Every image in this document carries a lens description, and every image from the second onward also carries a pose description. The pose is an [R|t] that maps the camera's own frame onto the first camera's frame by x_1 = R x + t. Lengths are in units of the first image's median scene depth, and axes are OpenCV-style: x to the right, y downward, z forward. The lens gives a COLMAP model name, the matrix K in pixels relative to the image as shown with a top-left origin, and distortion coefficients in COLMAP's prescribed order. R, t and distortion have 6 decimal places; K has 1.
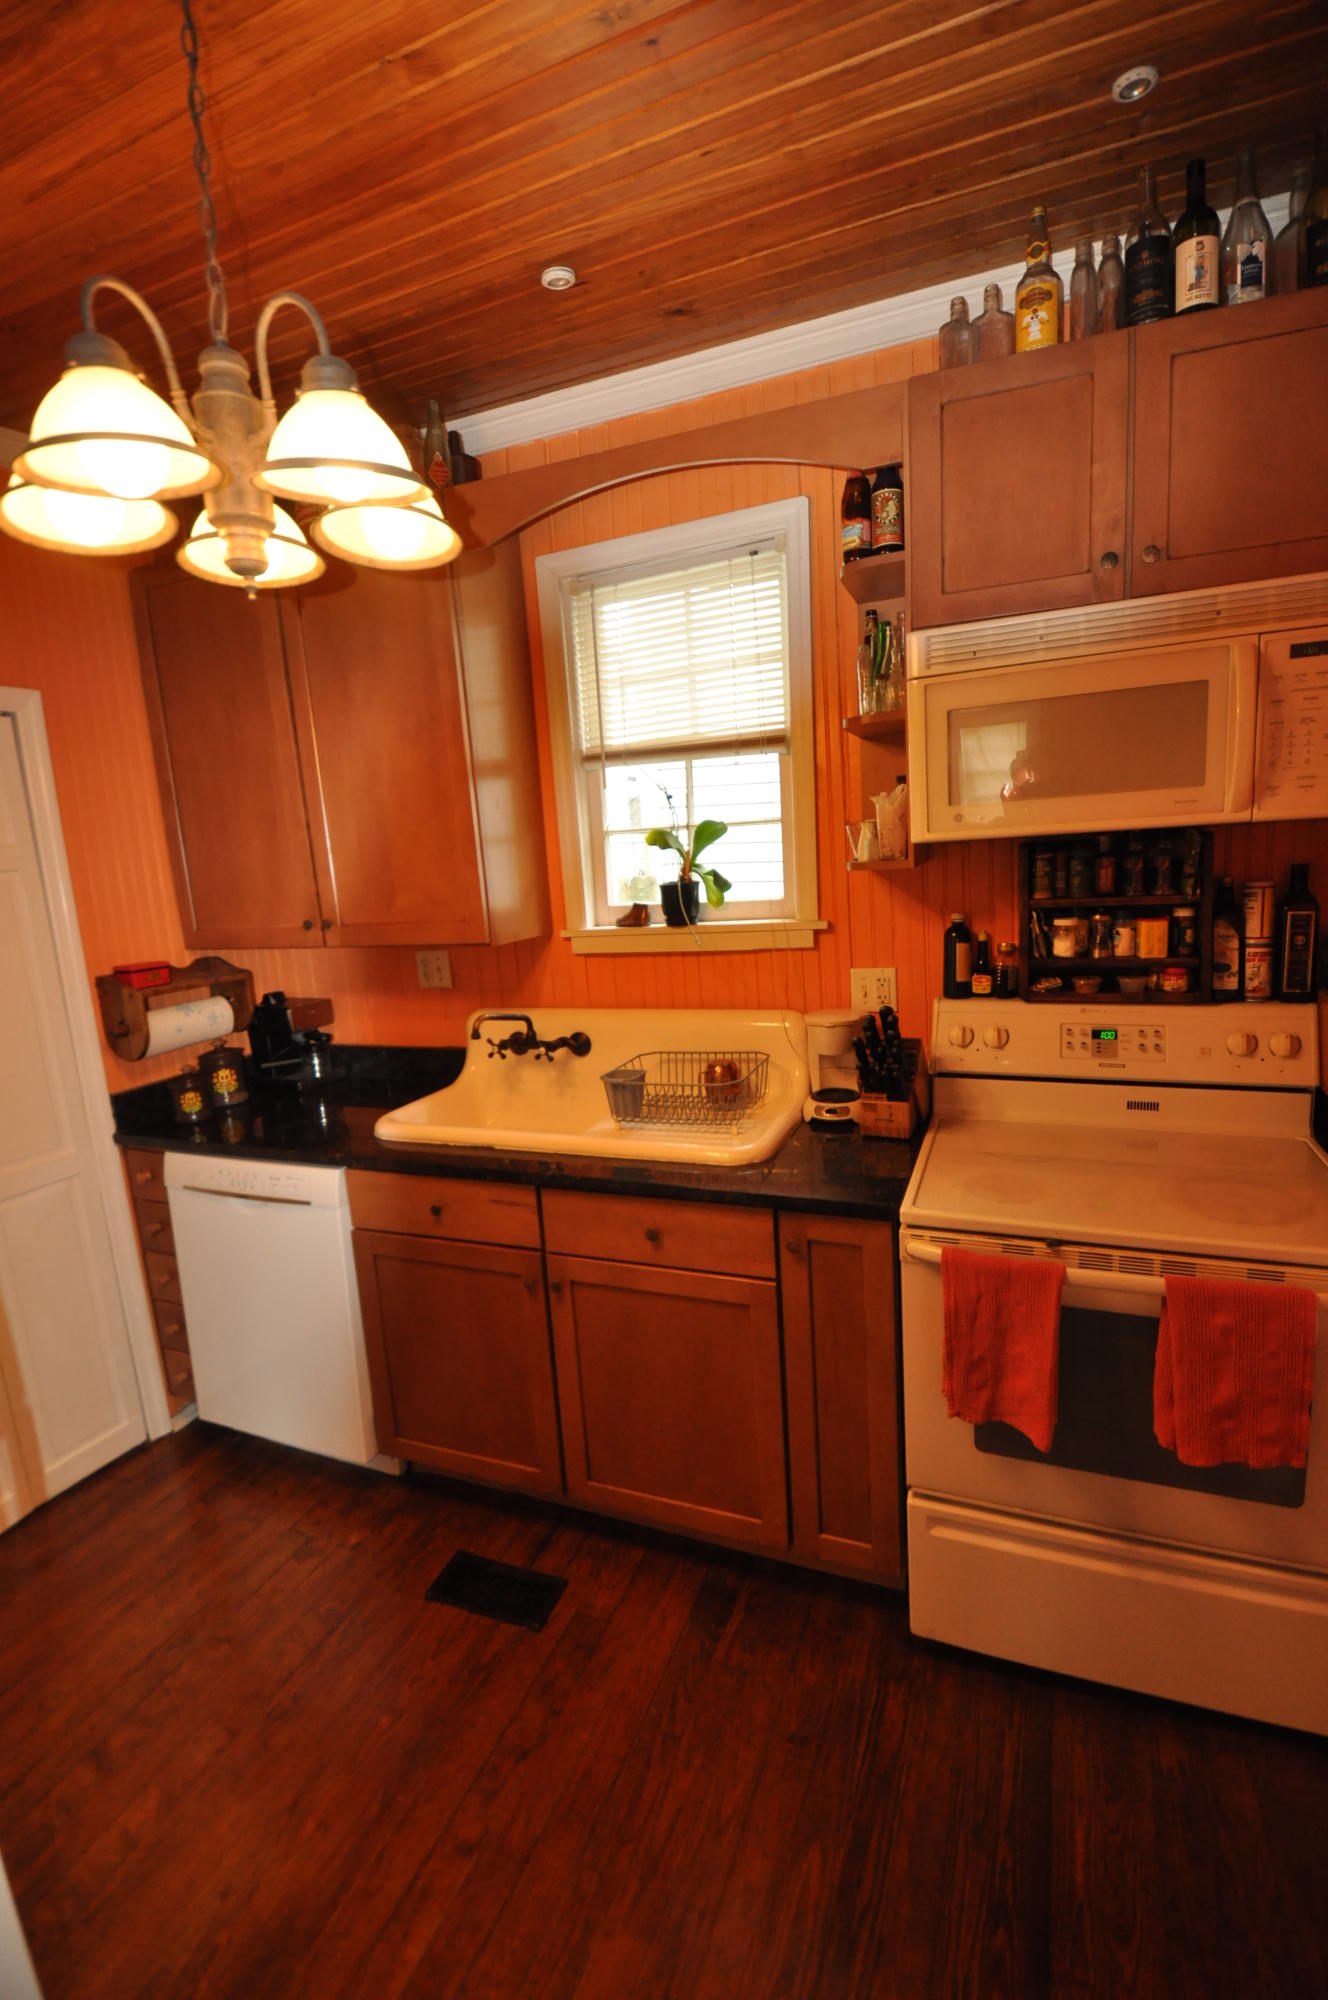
lens RADIAL K [[867.8, 0, 675.7], [0, 867.8, 994.8], [0, 0, 1]] dist [0.007147, -0.016727]
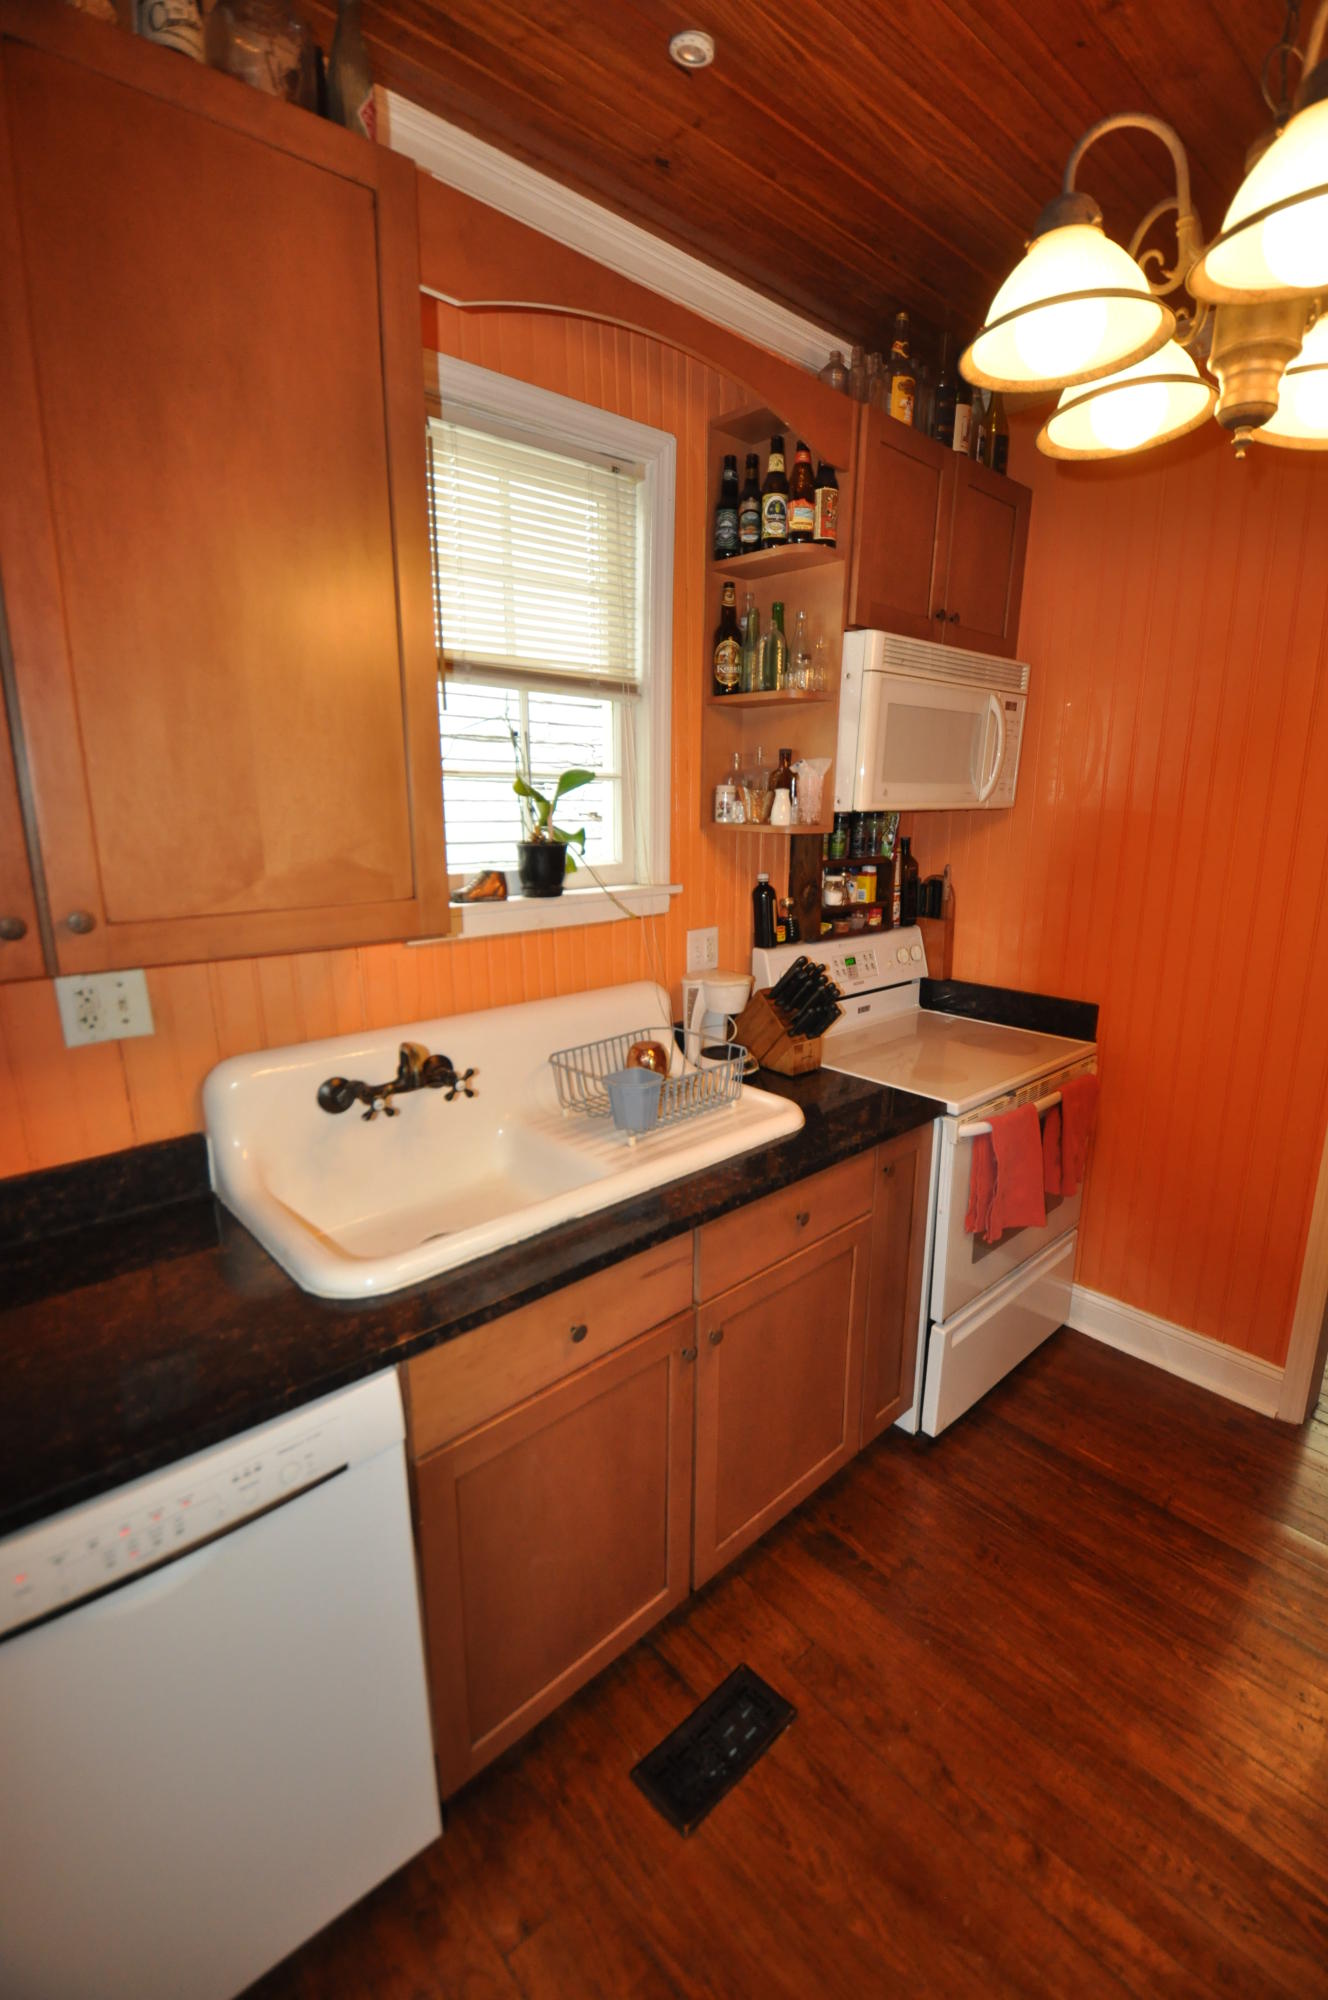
lens RADIAL K [[867.8, 0, 683.2], [0, 867.8, 998.9], [0, 0, 1]] dist [0.007147, -0.016727]
pose [[0.429415, -0.140987, 0.892034, -0.777291], [0.117755, 0.988048, 0.099476, -0.057964], [-0.895397, 0.062325, 0.440885, 0.606038]]
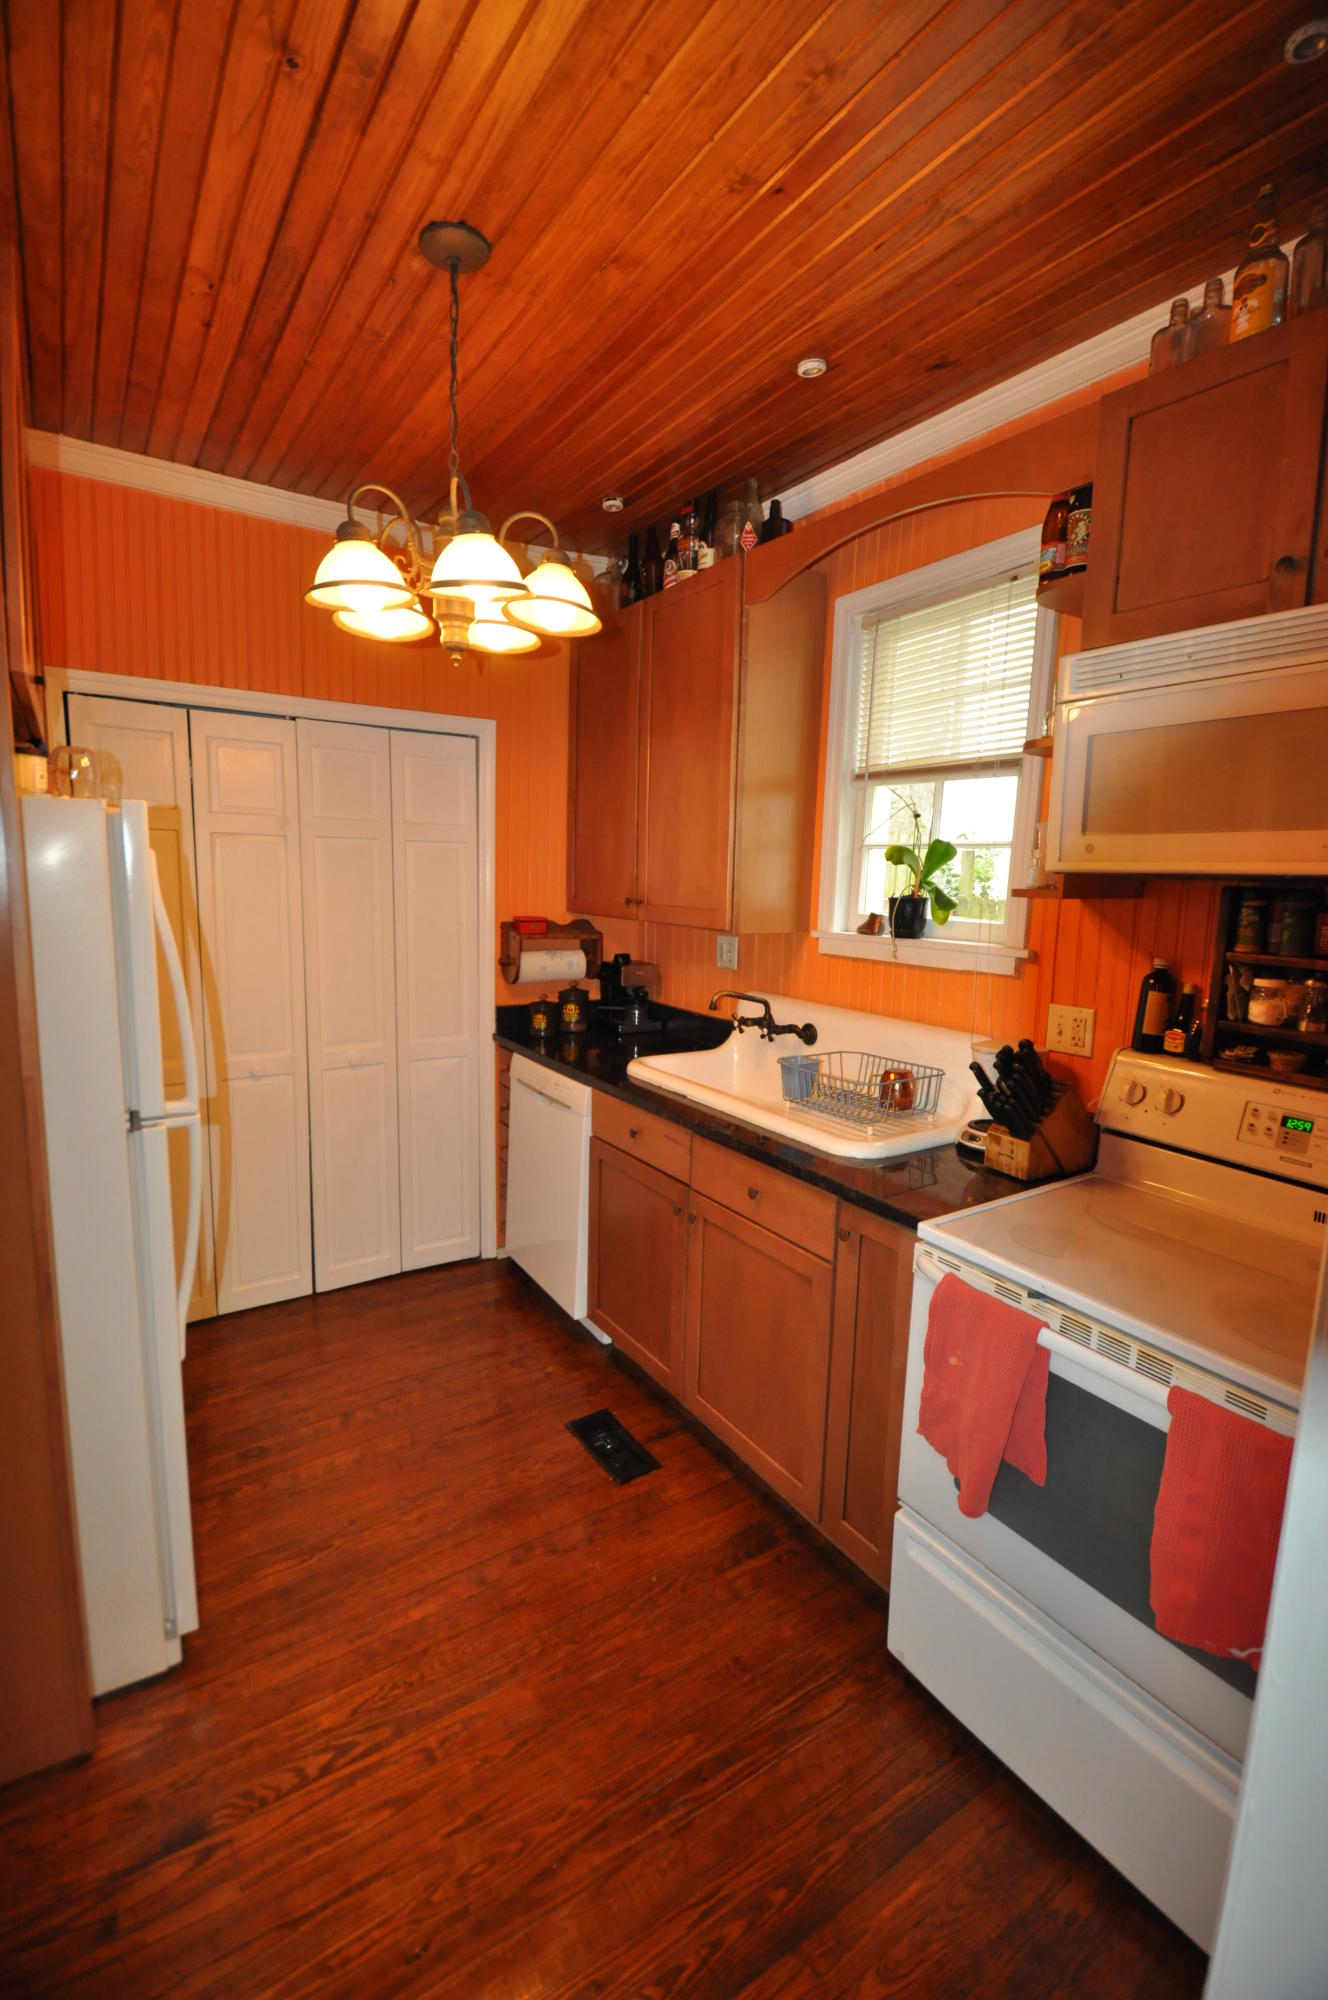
lens RADIAL K [[867.8, 0, 678.8], [0, 867.8, 995.8], [0, 0, 1]] dist [0.007147, -0.016727]
pose [[0.820559, 0.163832, -0.547578, 0.418242], [-0.173327, 0.984251, 0.034746, -0.001127], [0.544647, 0.066399, 0.836033, -0.019516]]
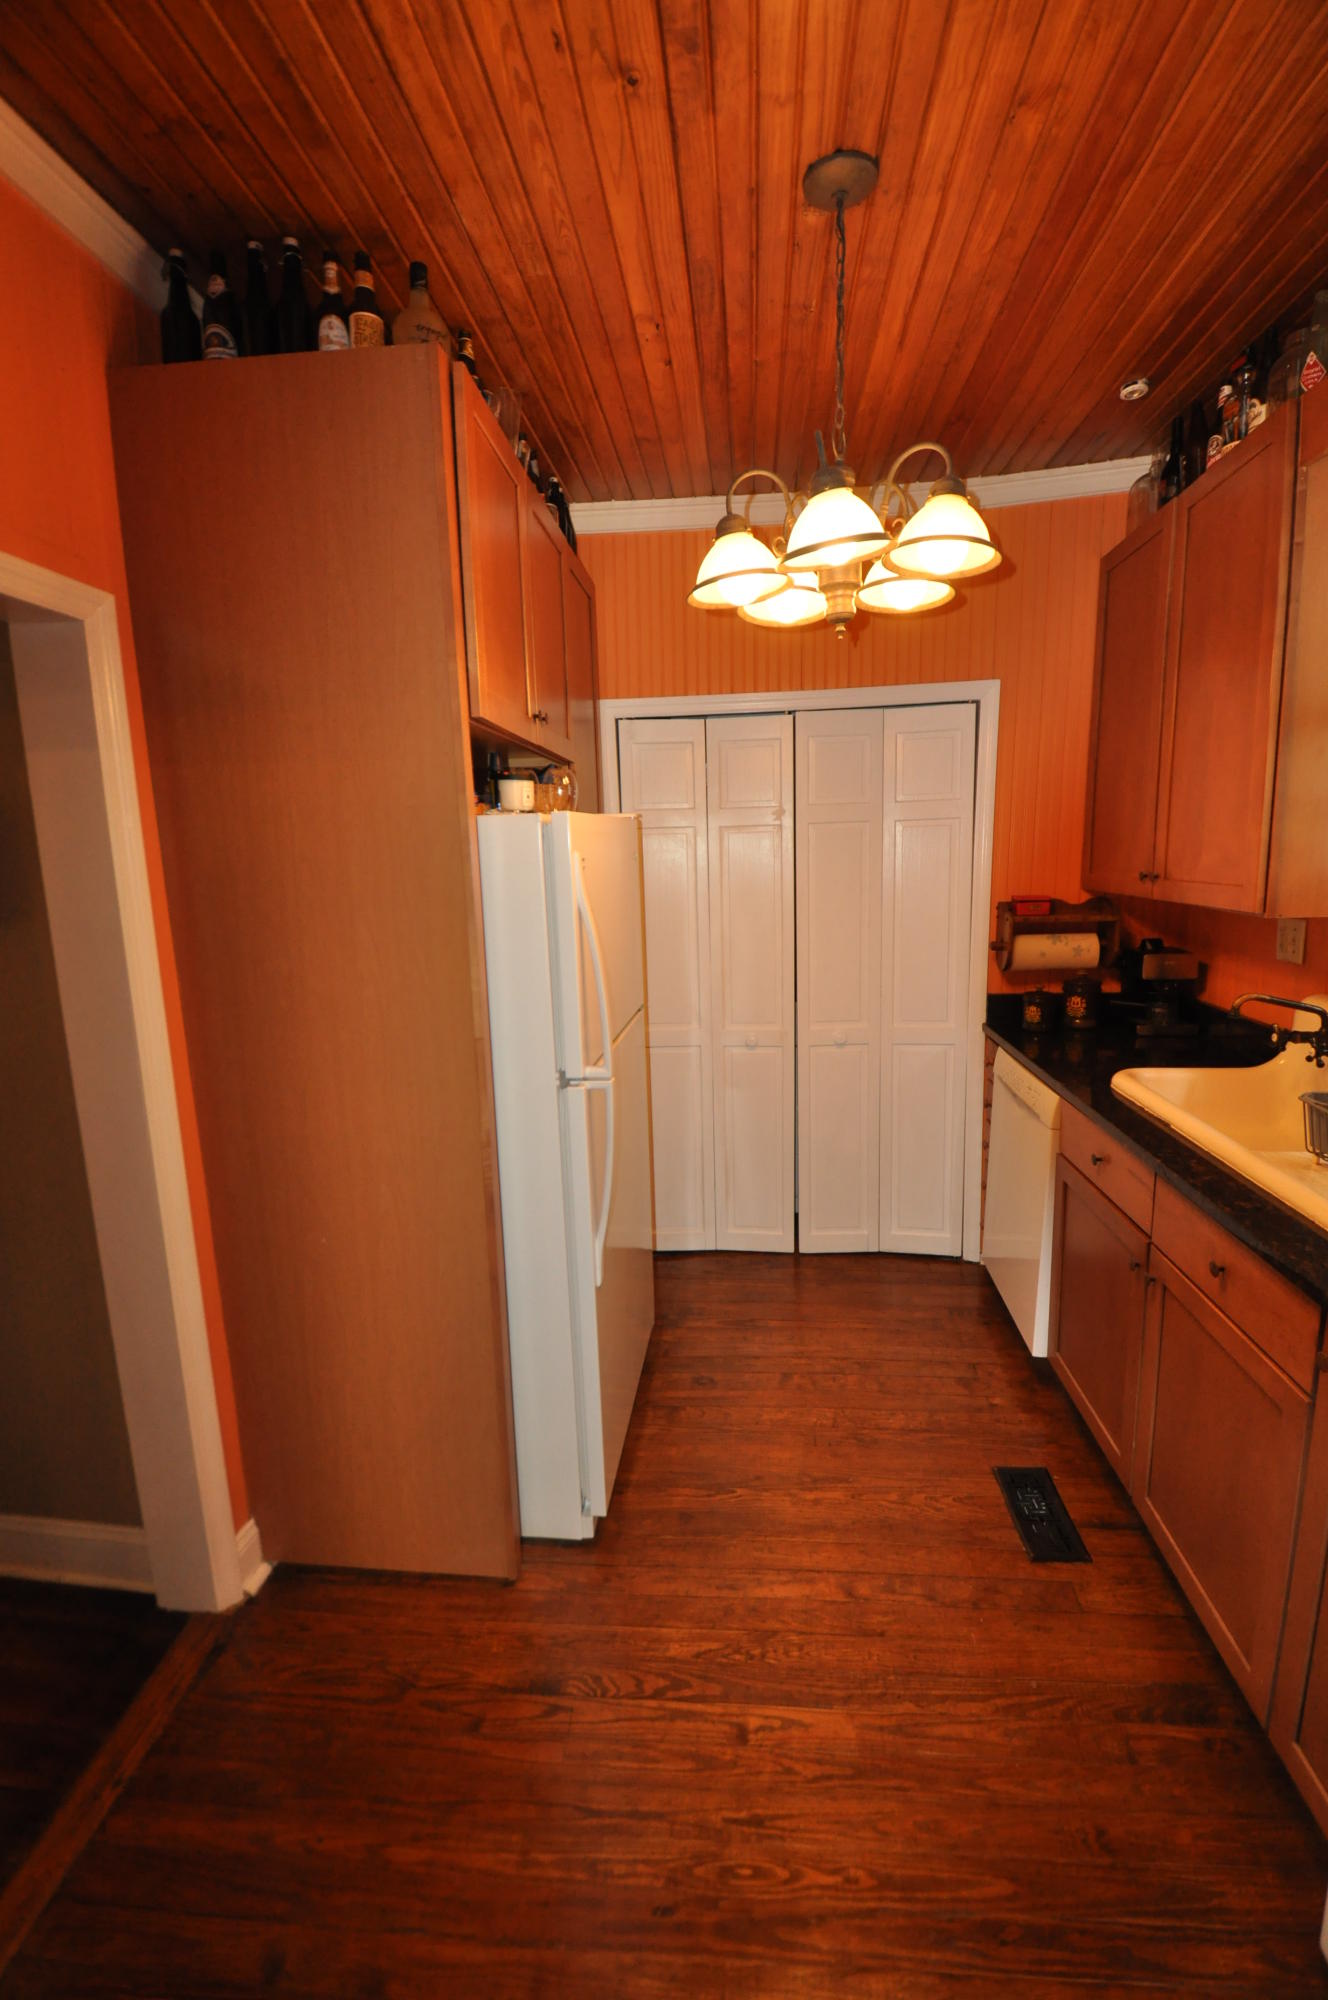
lens RADIAL K [[867.8, 0, 678.9], [0, 867.8, 995.9], [0, 0, 1]] dist [0.007147, -0.016727]
pose [[0.289698, 0.217730, -0.932024, 0.492022], [-0.151734, 0.971914, 0.179886, -0.051021], [0.945014, 0.089307, 0.314598, 0.181842]]
